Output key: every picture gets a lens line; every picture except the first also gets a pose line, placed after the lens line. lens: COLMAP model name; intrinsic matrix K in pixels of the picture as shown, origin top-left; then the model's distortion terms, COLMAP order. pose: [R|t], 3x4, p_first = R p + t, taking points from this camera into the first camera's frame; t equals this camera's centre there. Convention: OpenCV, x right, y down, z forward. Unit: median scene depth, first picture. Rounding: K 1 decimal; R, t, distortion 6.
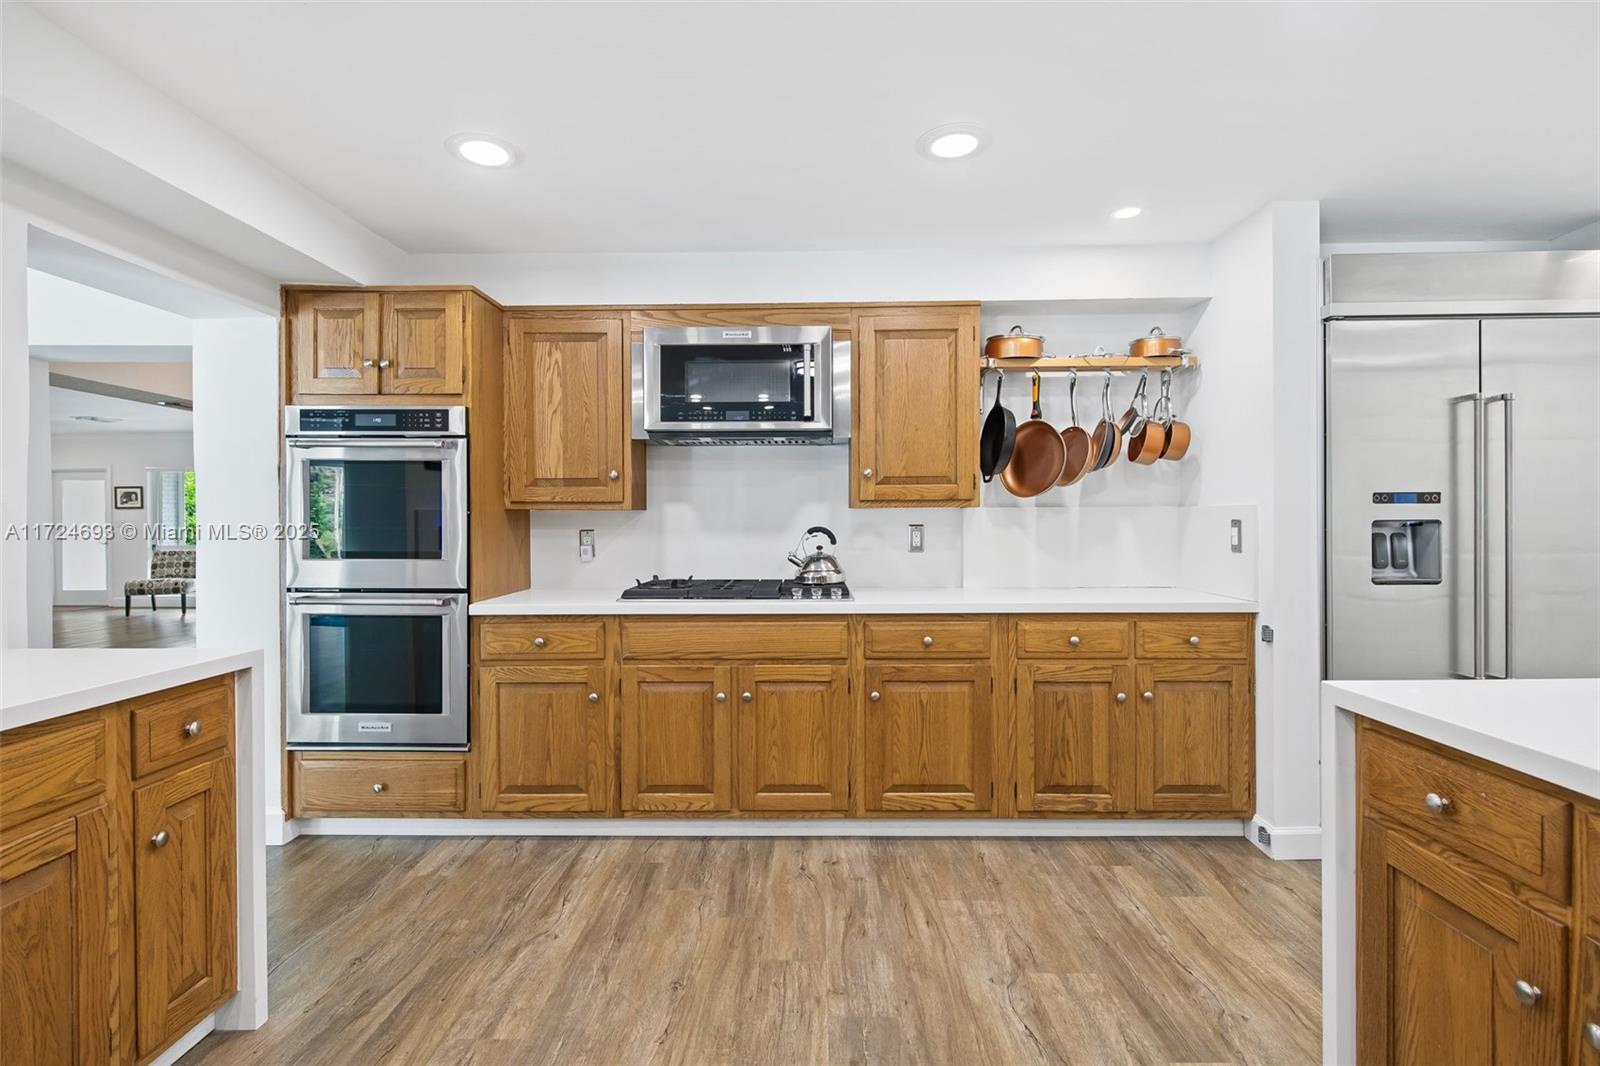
lens RADIAL K [[745.7, 0, 797.9], [0, 745.7, 521.4], [0, 0, 1]] dist [0.002790, 0.000342]
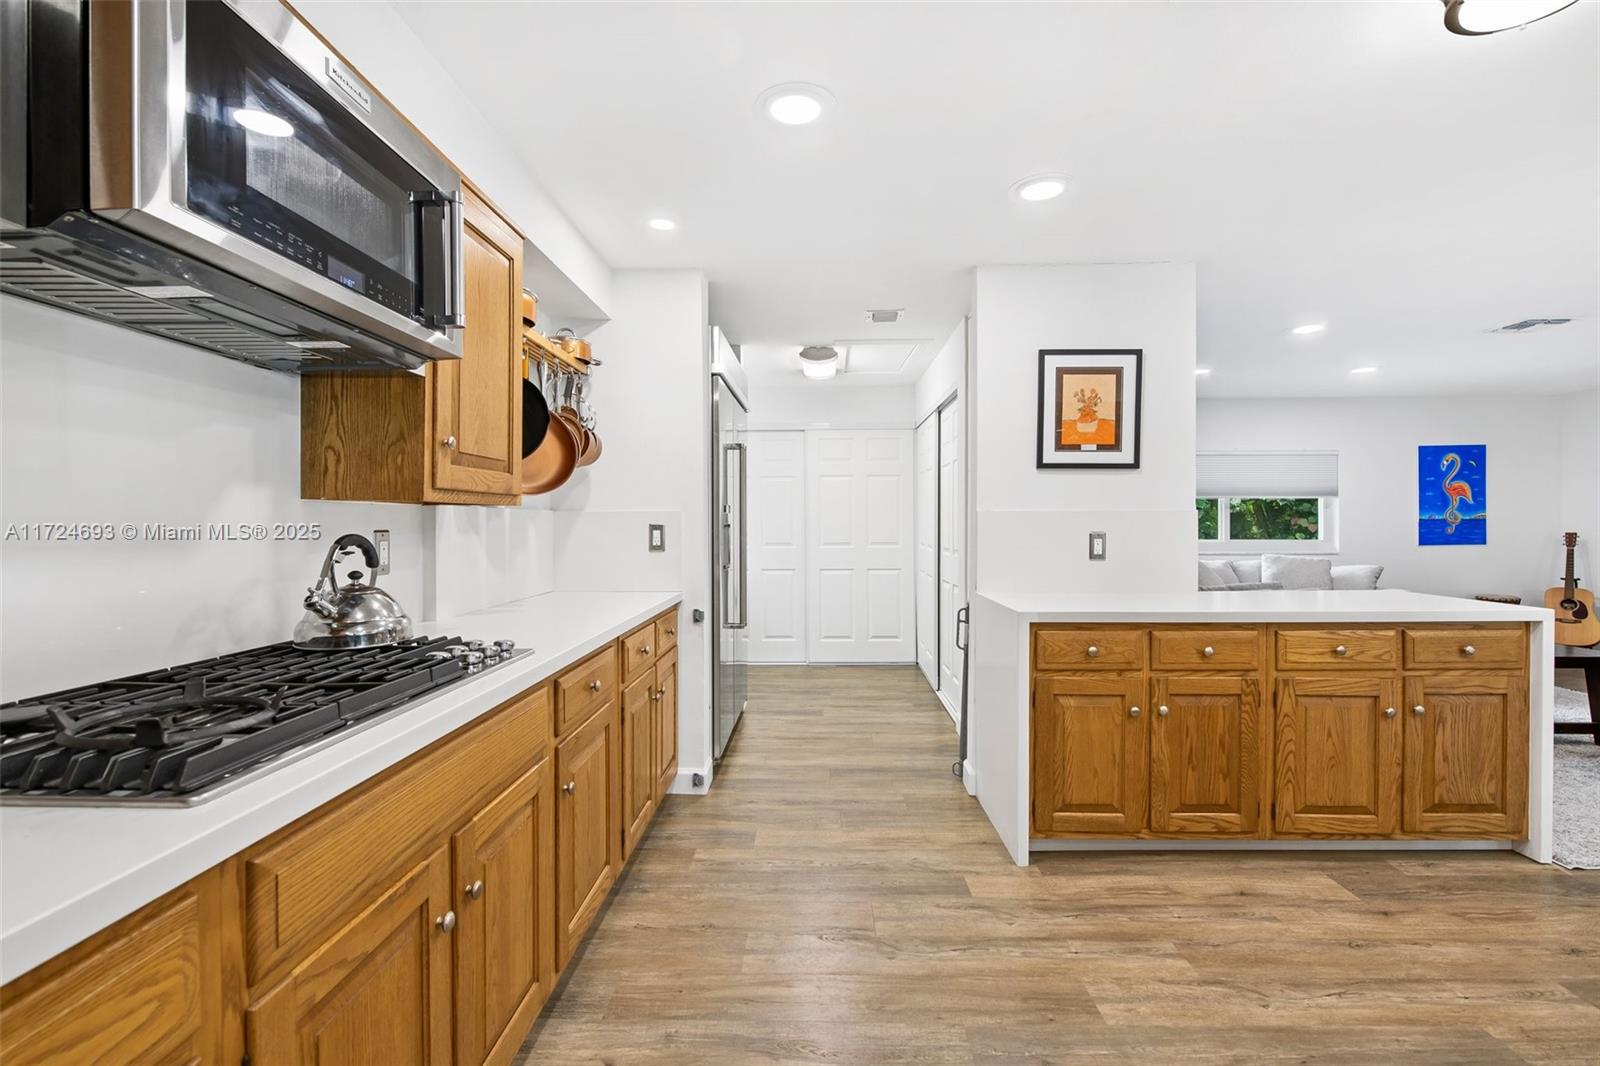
lens RADIAL K [[708.2, 0, 797.6], [0, 708.2, 528.1], [0, 0, 1]] dist [-0.007532, -0.000336]
pose [[0.001746, -0.002051, 0.999996, -0.525583], [0.004944, 0.999986, 0.002042, 0.004056], [-0.999986, 0.004941, 0.001756, 0.805800]]
